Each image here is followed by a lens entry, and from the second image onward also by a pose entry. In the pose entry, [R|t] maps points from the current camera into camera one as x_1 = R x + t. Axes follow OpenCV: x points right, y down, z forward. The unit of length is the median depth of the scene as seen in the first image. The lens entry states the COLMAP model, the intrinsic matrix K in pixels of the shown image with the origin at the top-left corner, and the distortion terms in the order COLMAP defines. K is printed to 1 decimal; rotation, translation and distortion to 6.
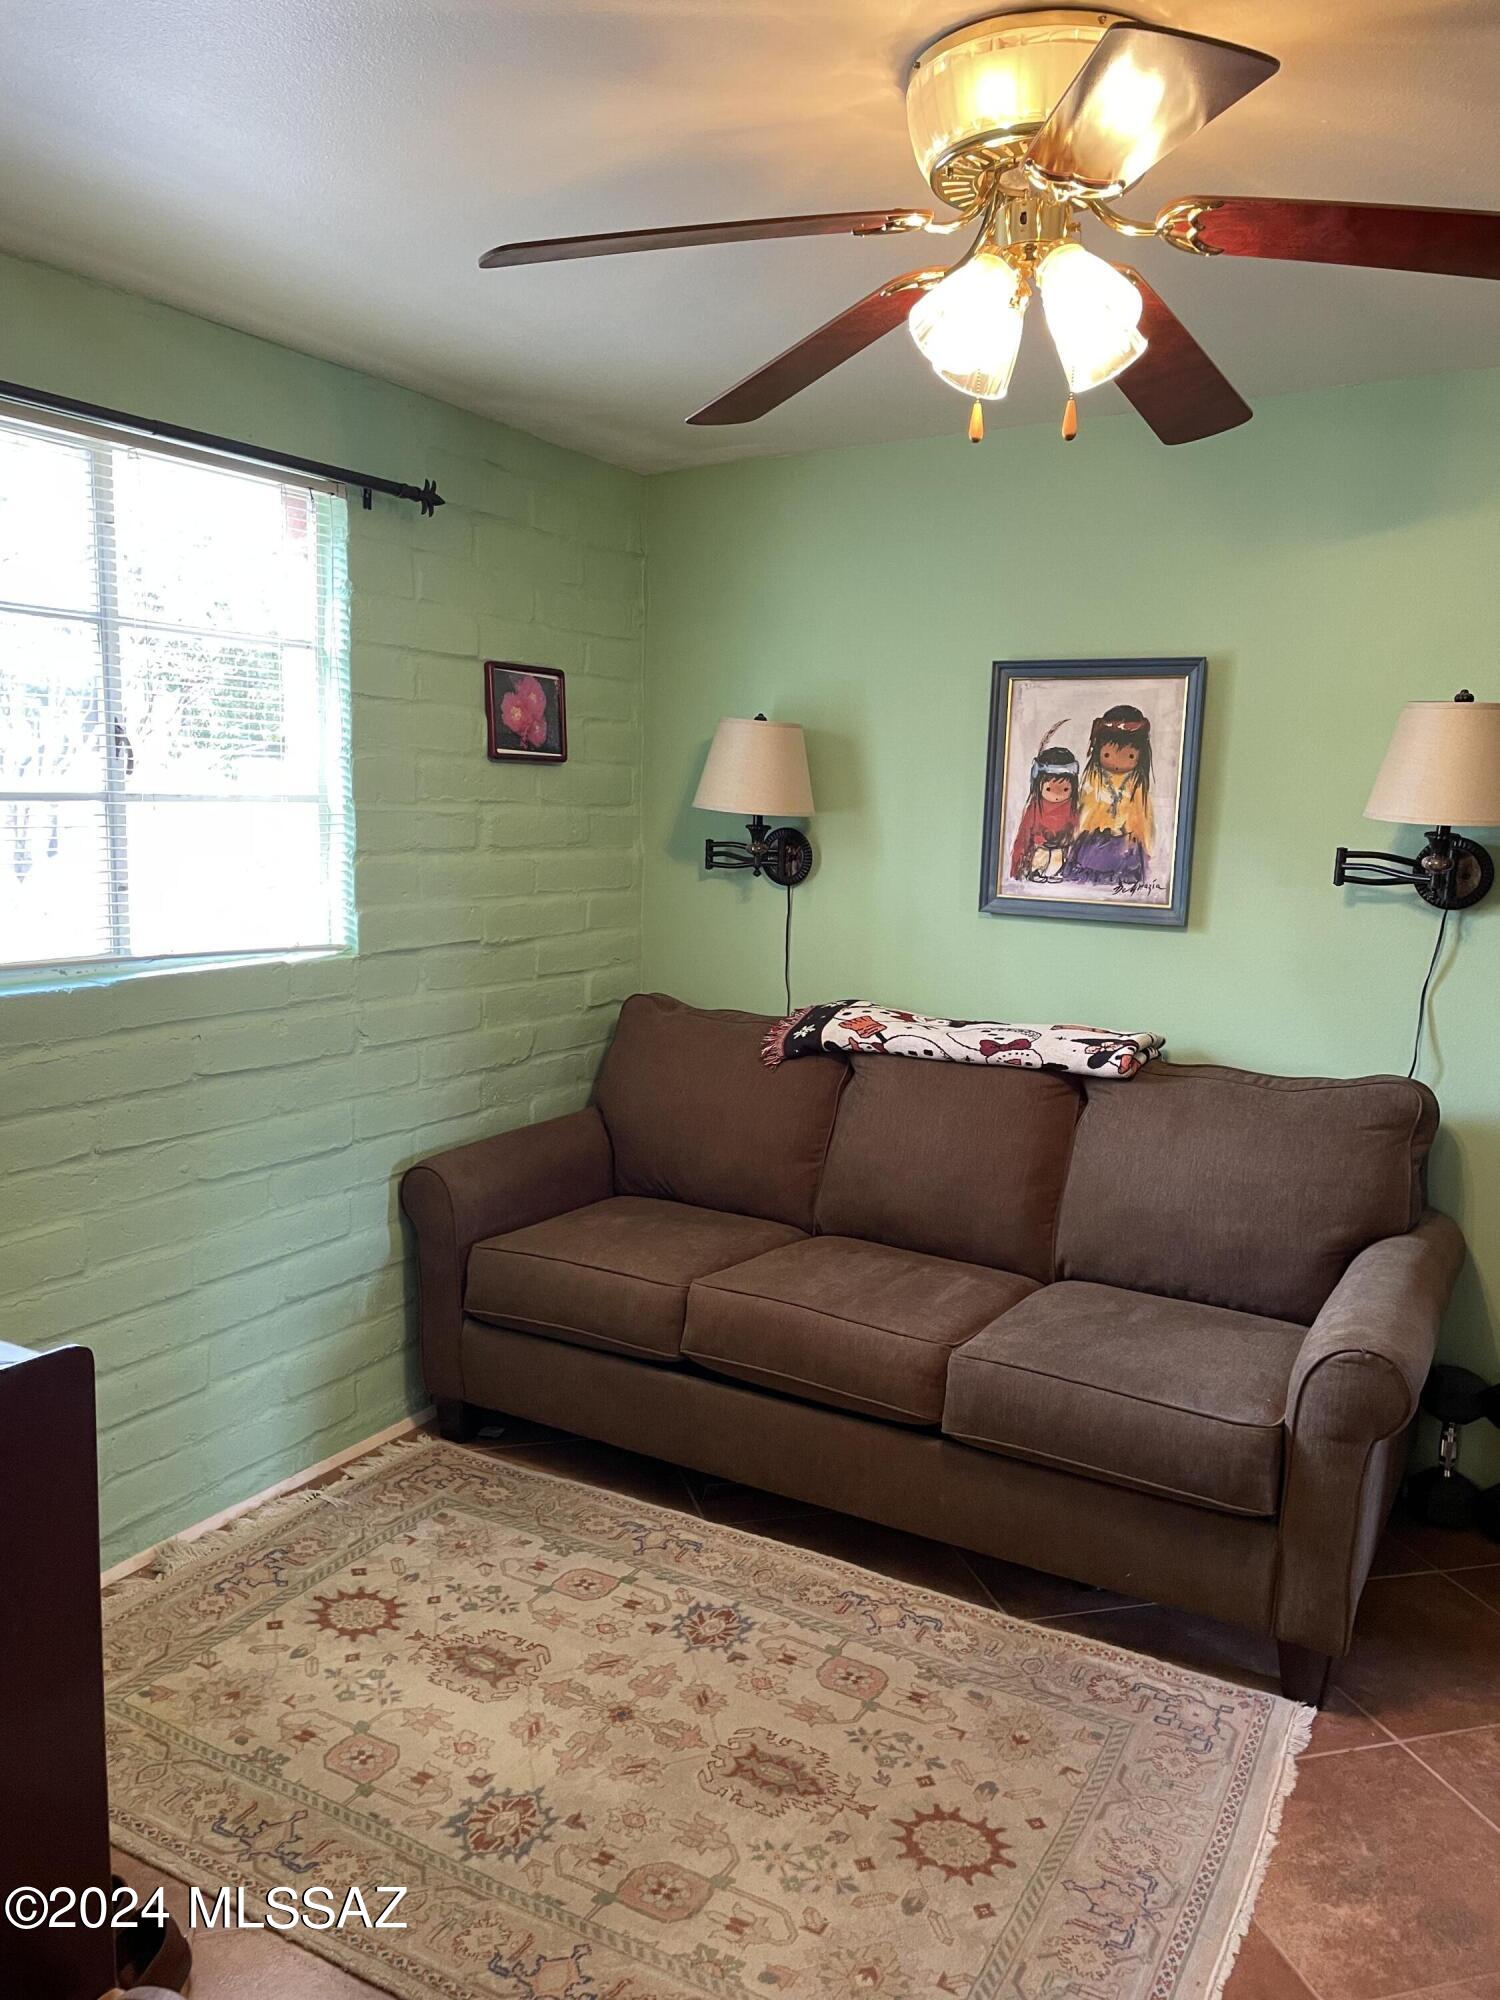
lens RADIAL K [[1504.4, 0, 746.7], [0, 1504.4, 1000.5], [0, 0, 1]] dist [0.062248, -0.031718]
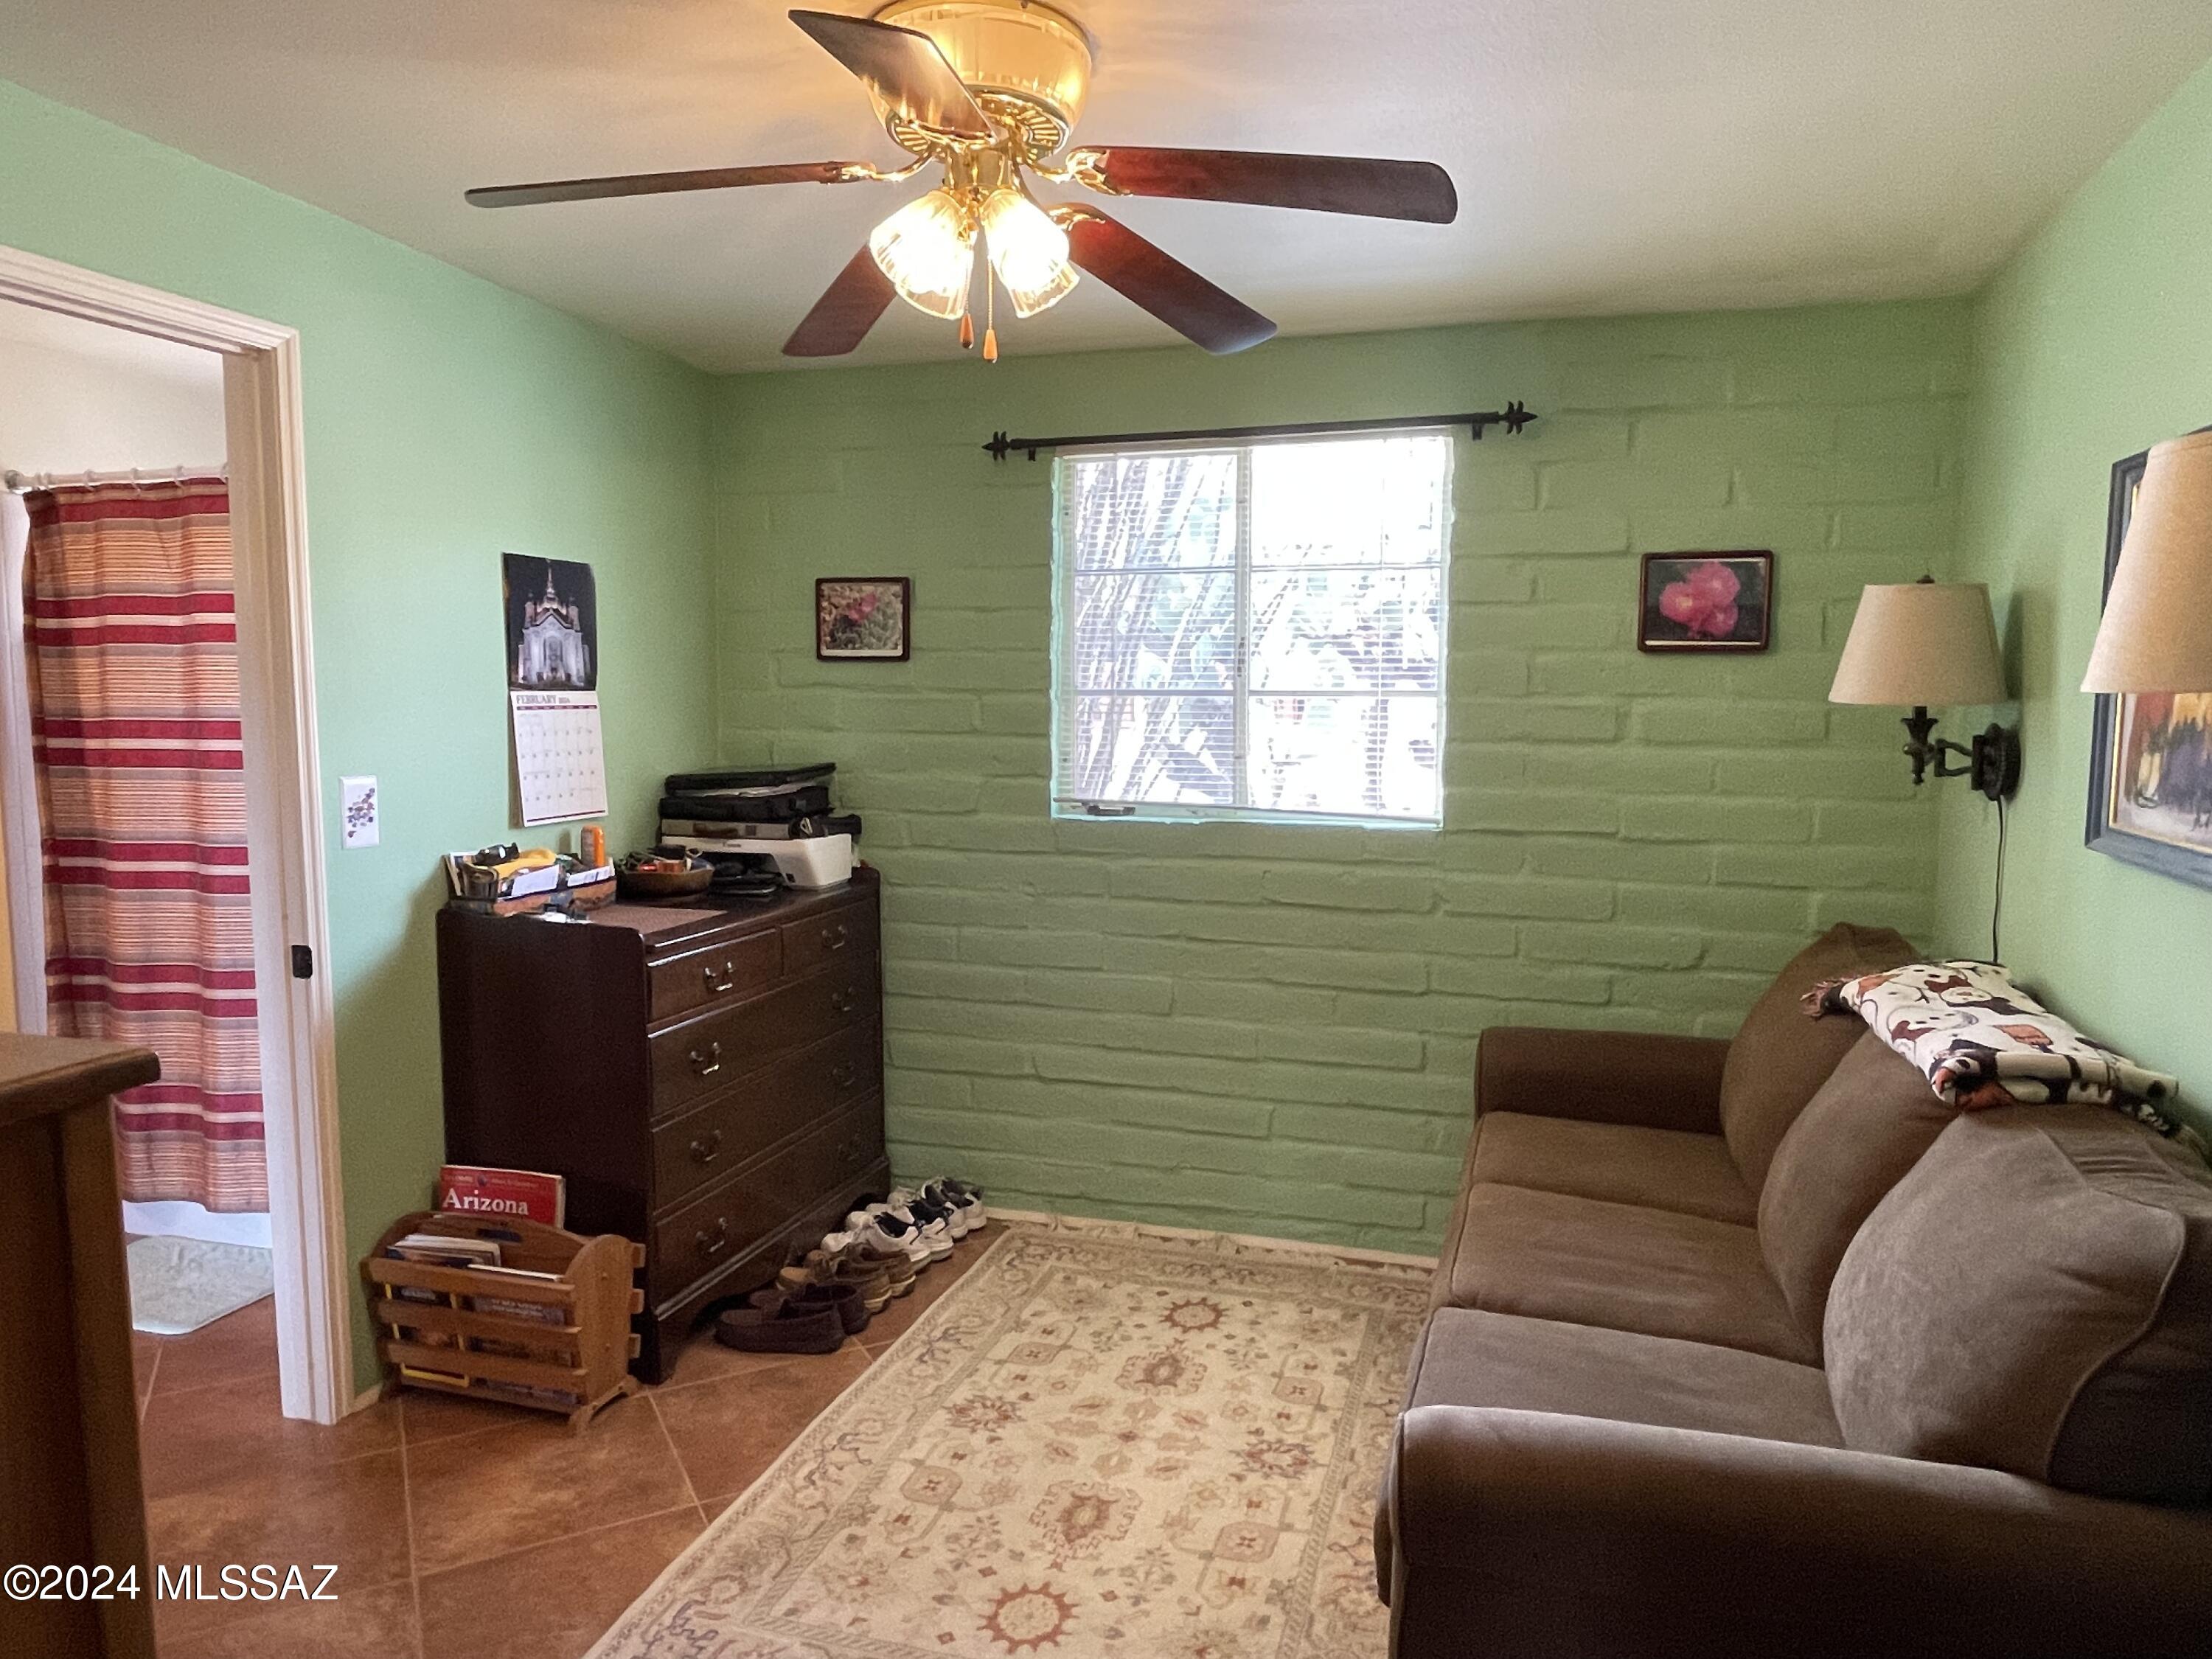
lens RADIAL K [[1441.5, 0, 1125.1], [0, 1441.5, 867.1], [0, 0, 1]] dist [-0.006334, 0.001035]
pose [[0.225266, 0.094036, -0.969749, 0.758765], [-0.132999, 0.988982, 0.065007, -0.041242], [0.965177, 0.114332, 0.235291, 0.521526]]
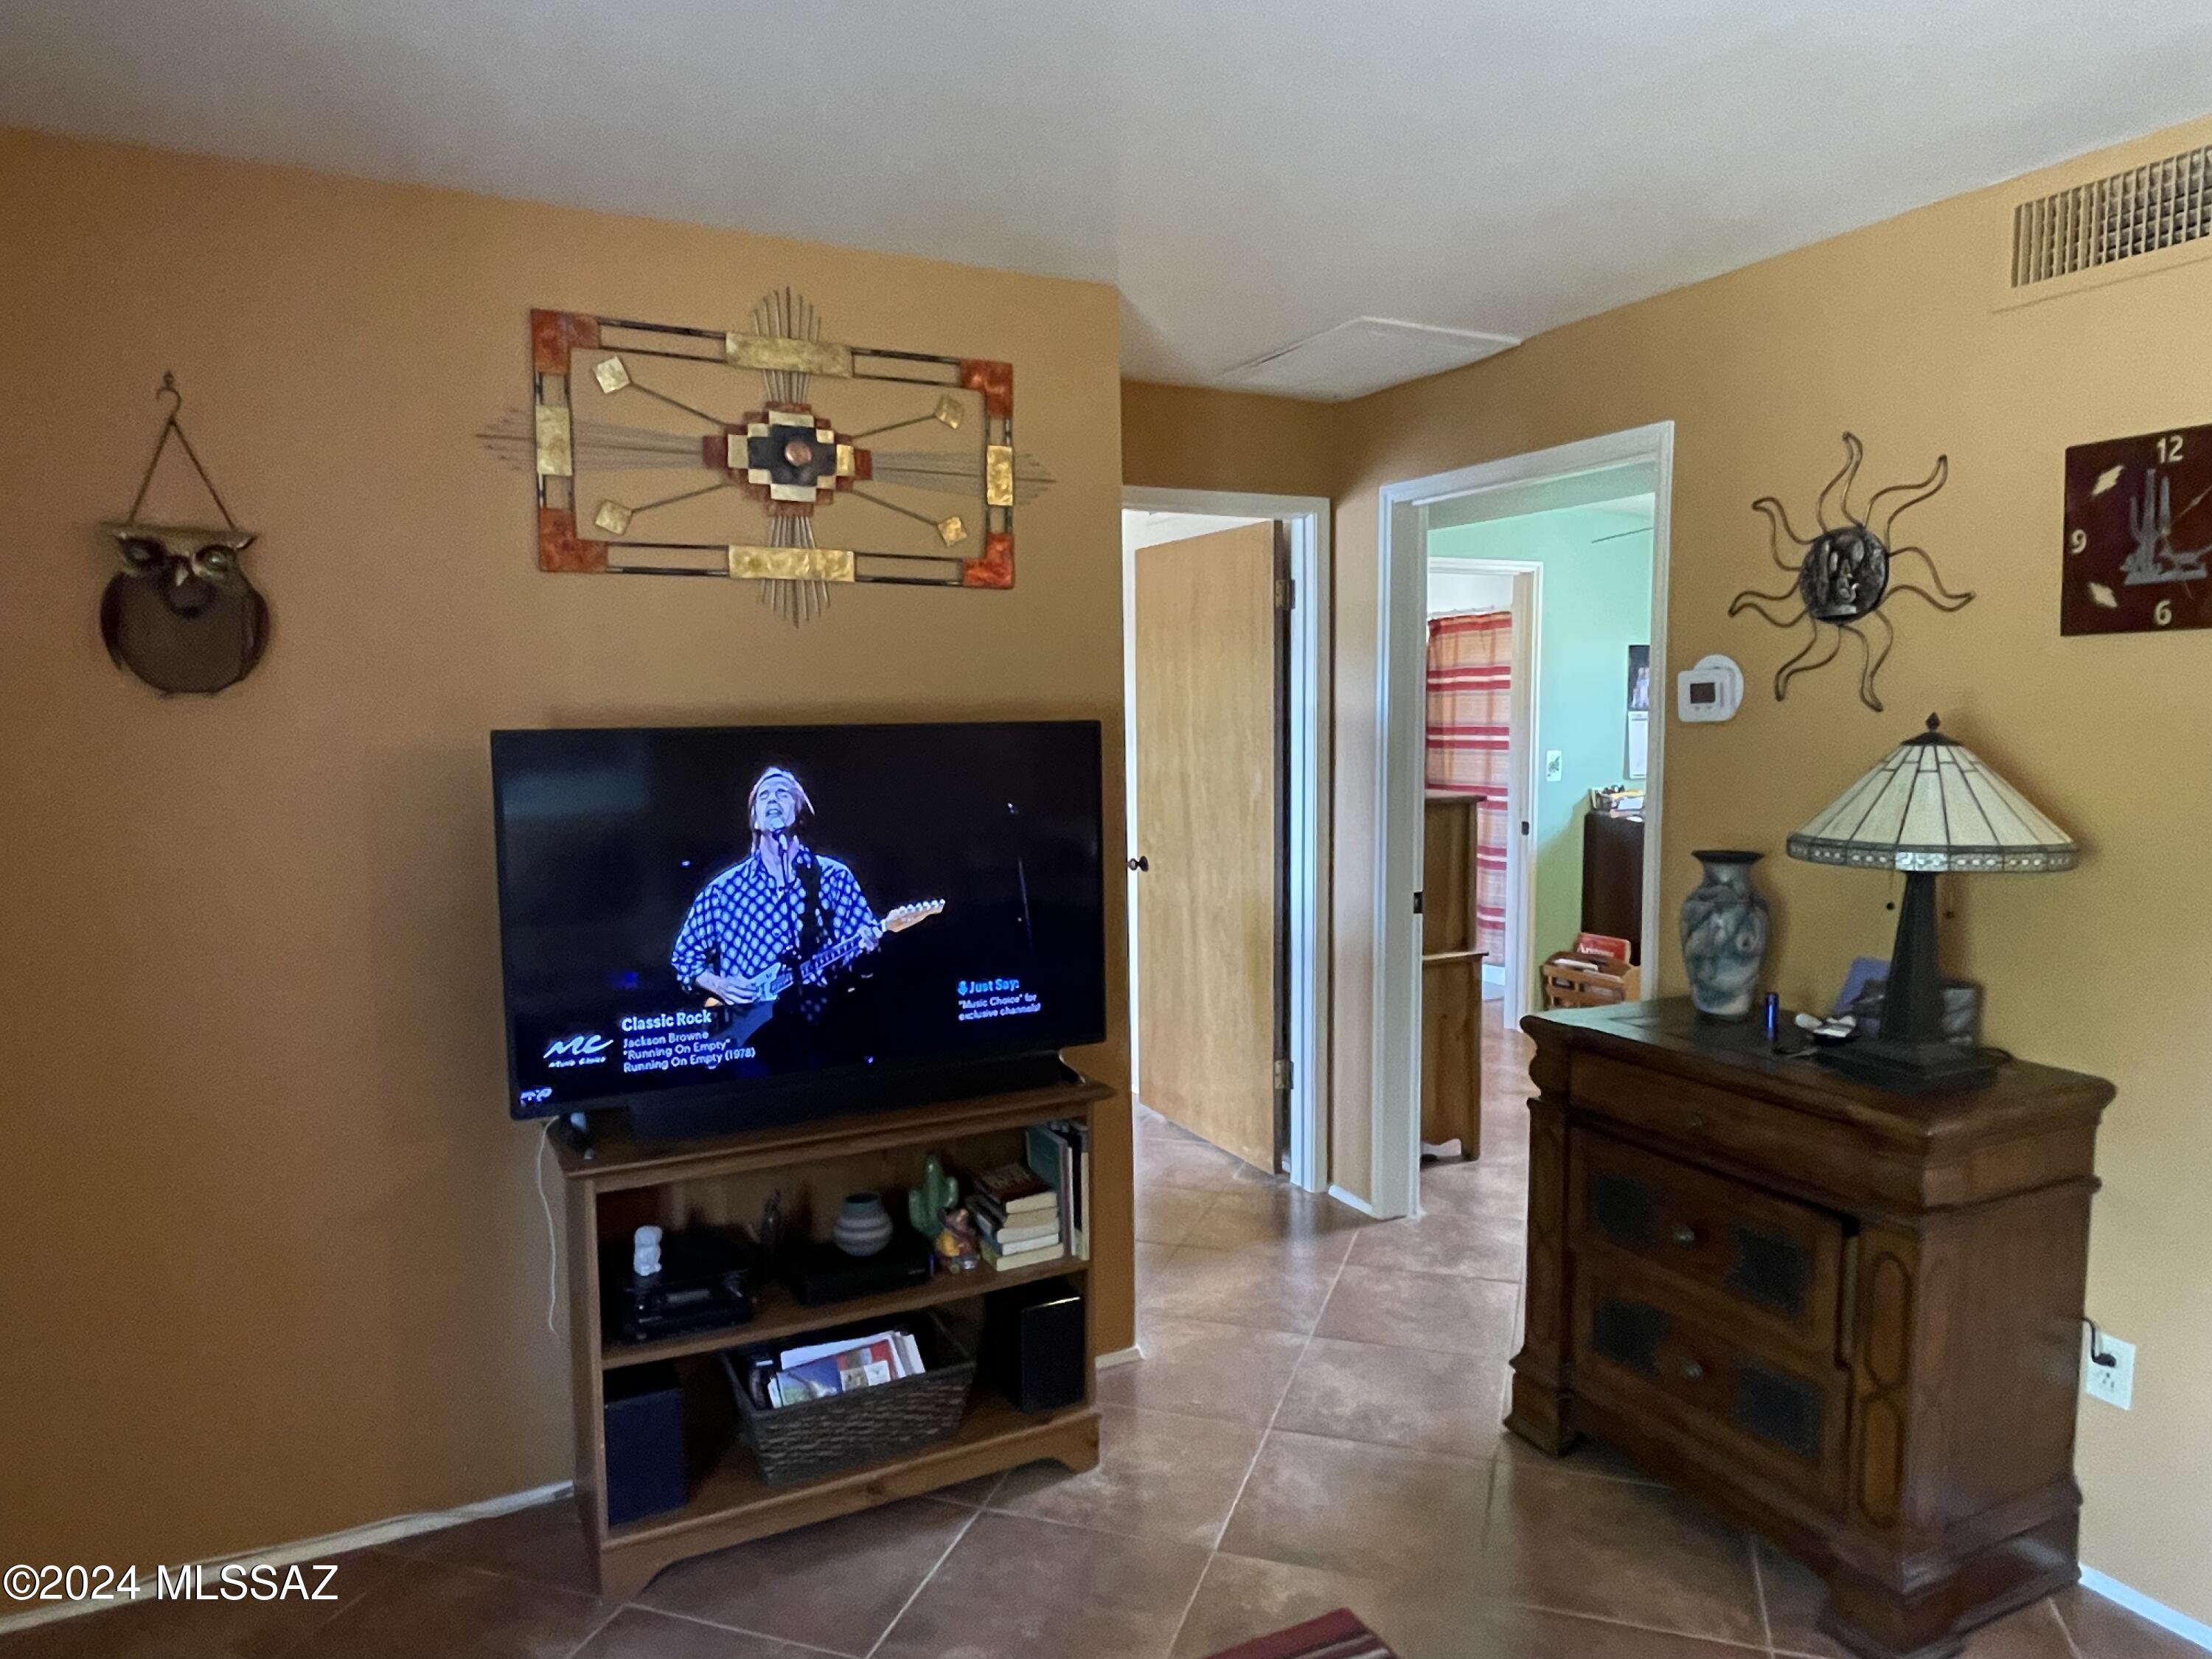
lens RADIAL K [[1441.5, 0, 1110.1], [0, 1441.5, 837.6], [0, 0, 1]] dist [-0.006334, 0.001035]
pose [[-0.556858, 0.062124, -0.828281, 2.153914], [-0.112037, 0.982468, 0.149012, -0.103051], [0.823017, 0.175776, -0.540135, 0.979037]]
